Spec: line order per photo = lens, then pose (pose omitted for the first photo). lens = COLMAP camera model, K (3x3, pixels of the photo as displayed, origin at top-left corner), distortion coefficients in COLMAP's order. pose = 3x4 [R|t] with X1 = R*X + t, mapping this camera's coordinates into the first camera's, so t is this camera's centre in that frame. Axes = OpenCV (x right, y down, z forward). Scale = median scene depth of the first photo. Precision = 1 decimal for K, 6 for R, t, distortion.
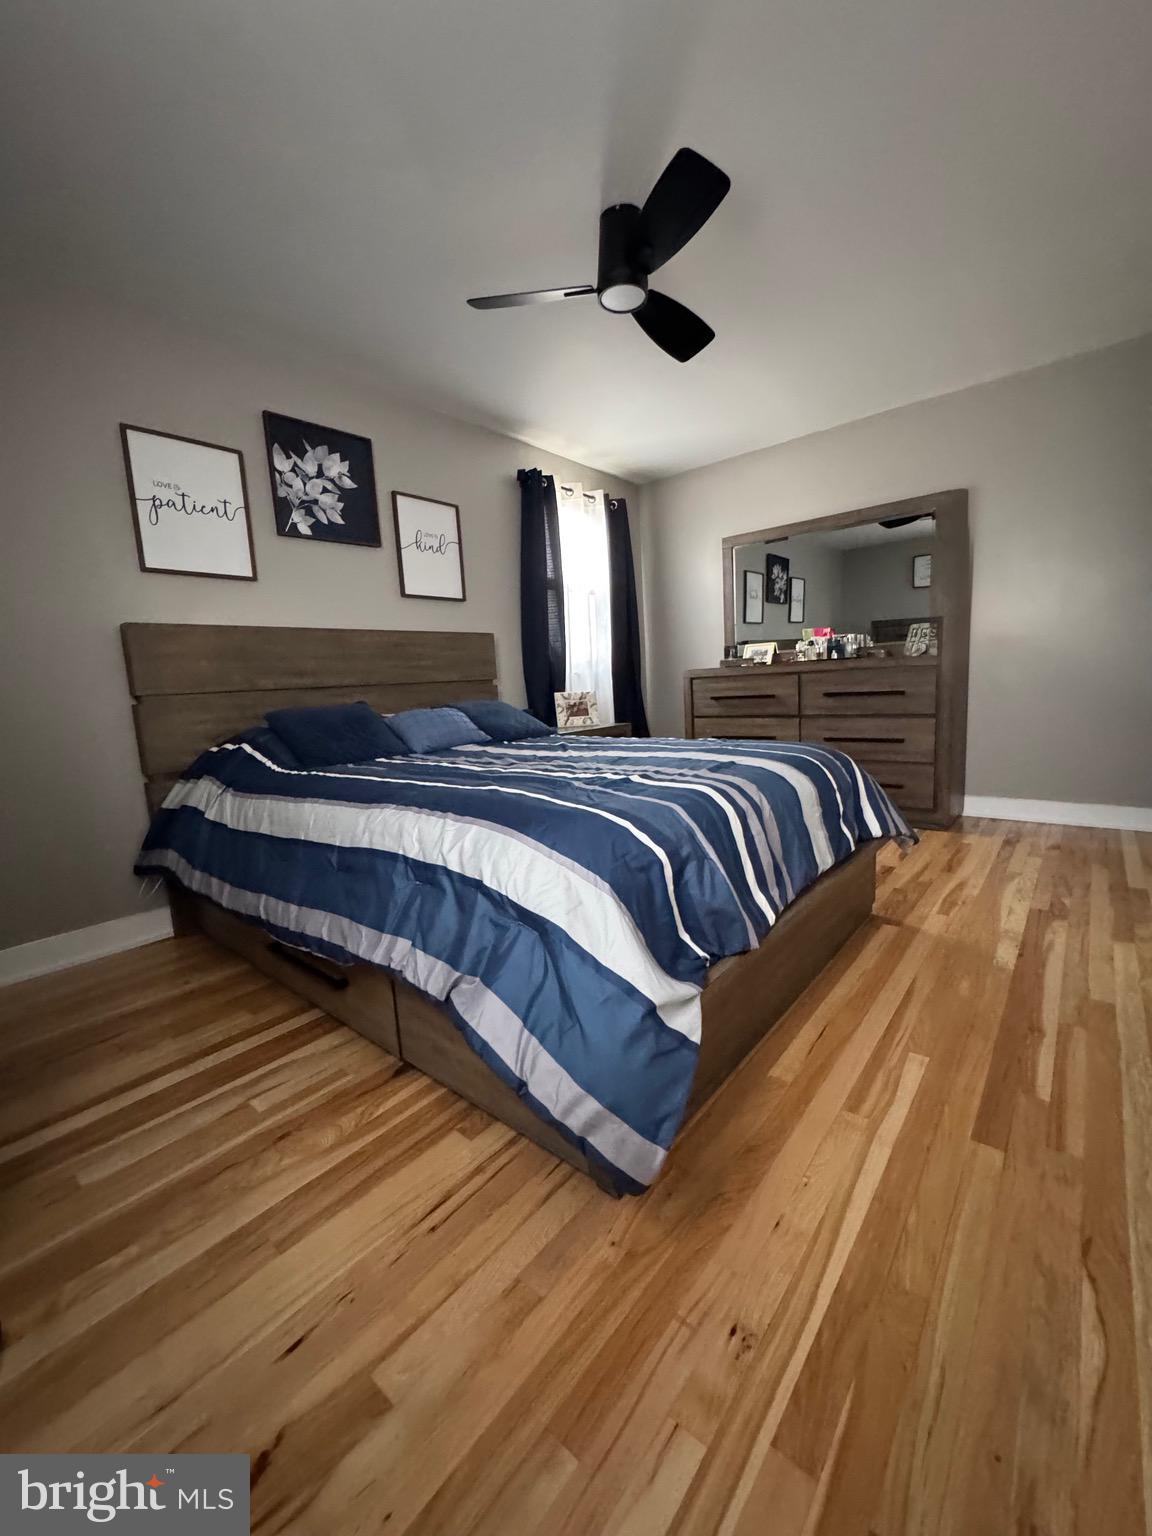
lens RADIAL K [[614.9, 0, 576.4], [0, 614.9, 766.6], [0, 0, 1]] dist [-0.003388, 0.000103]
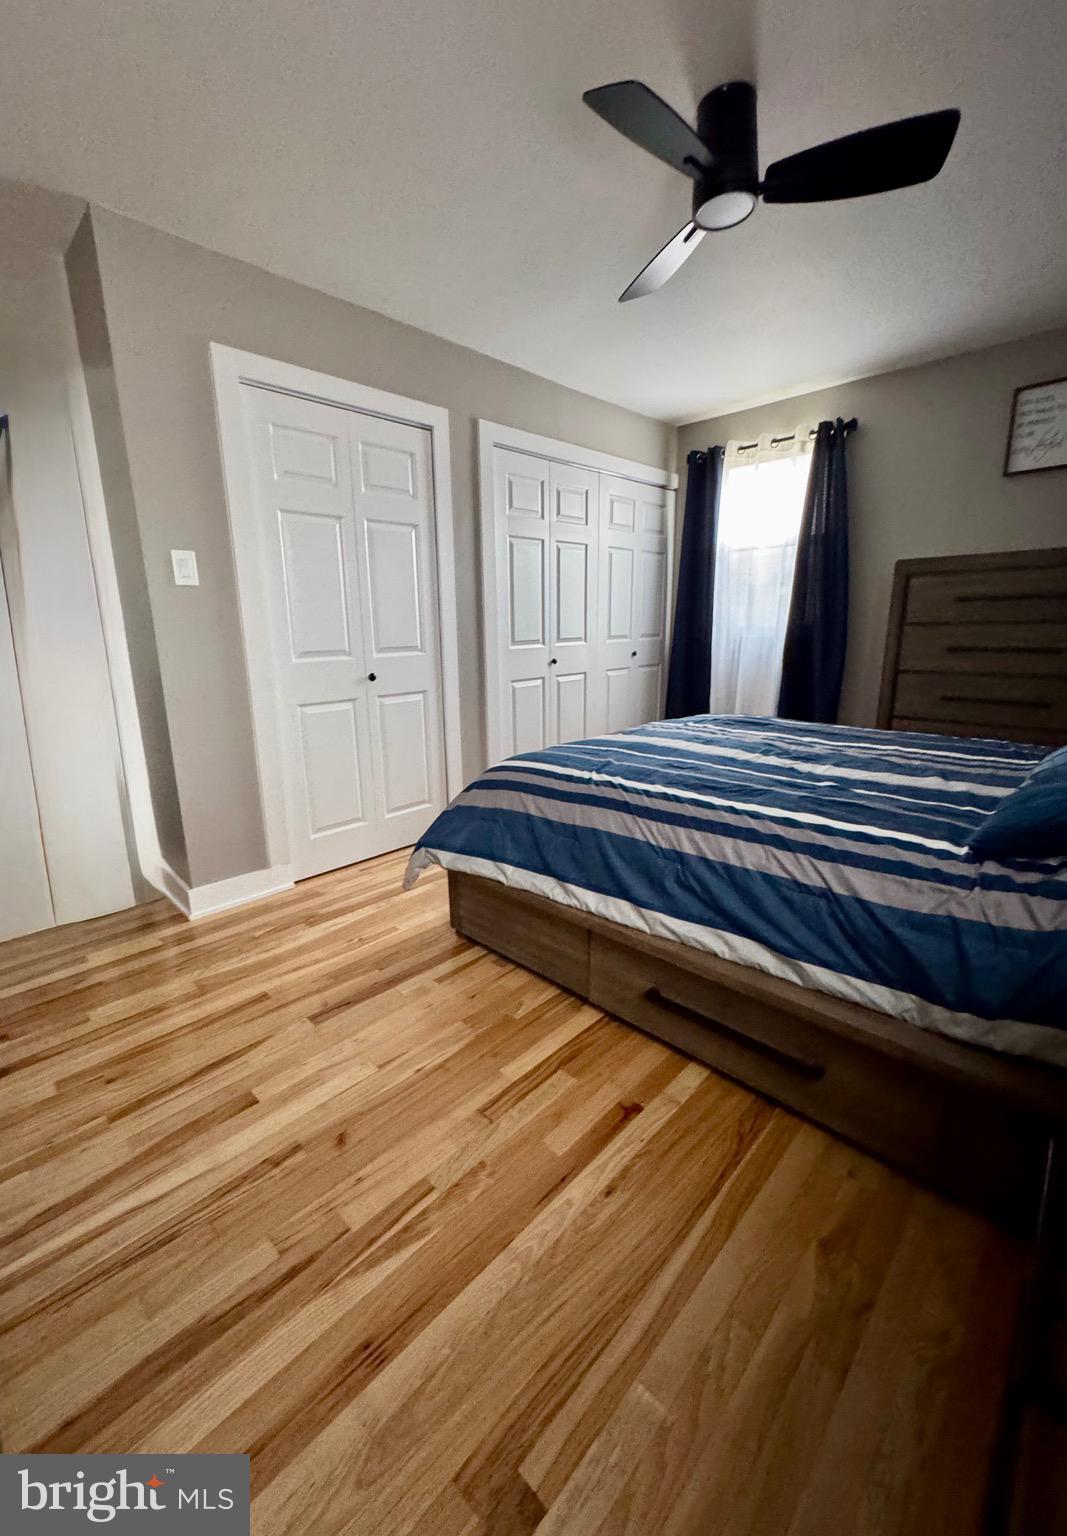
lens RADIAL K [[626.2, 0, 530.9], [0, 626.2, 766.9], [0, 0, 1]] dist [0.000473, 0.000214]
pose [[-0.994224, 0.053113, 0.093263, 0.216929], [0.083200, 0.930346, 0.357119, -0.293925], [-0.067799, 0.362816, -0.929391, 1.506137]]
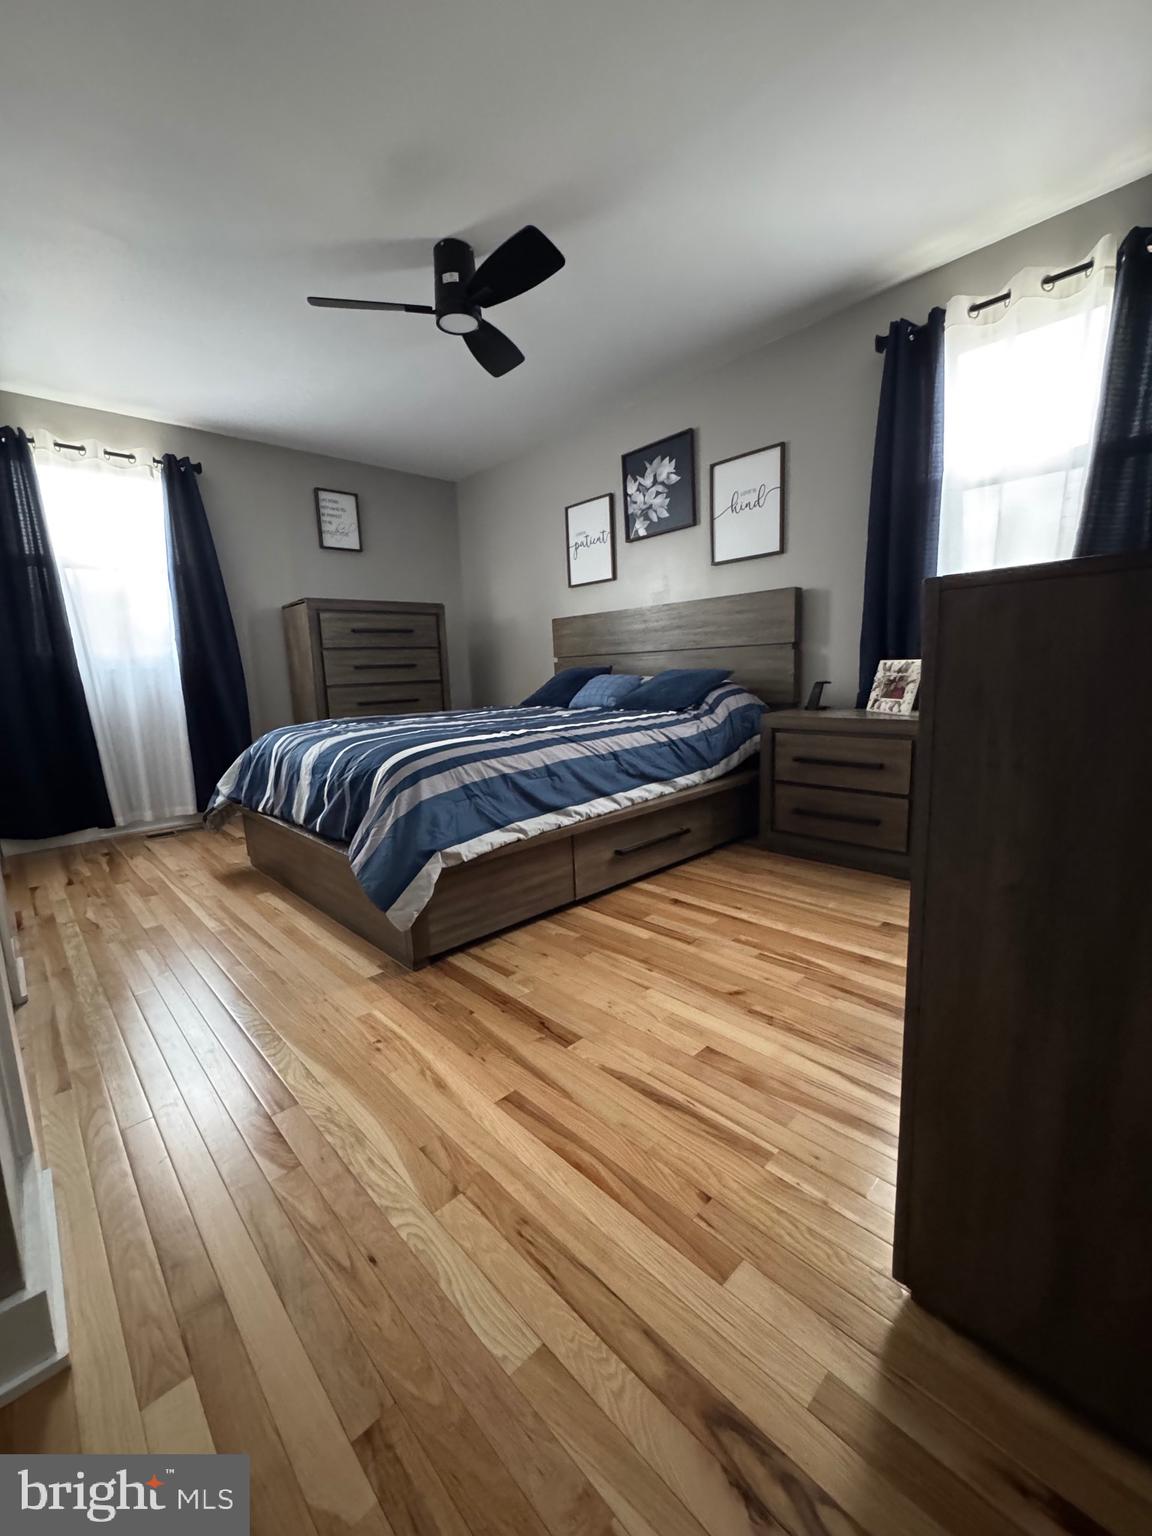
lens RADIAL K [[614.9, 0, 575.9], [0, 614.9, 767.0], [0, 0, 1]] dist [-0.003388, 0.000103]
pose [[-0.109096, 0.214438, -0.970626, 0.973761], [-0.091507, 0.970141, 0.224616, -0.179973], [0.989810, 0.113324, -0.086216, 1.034025]]
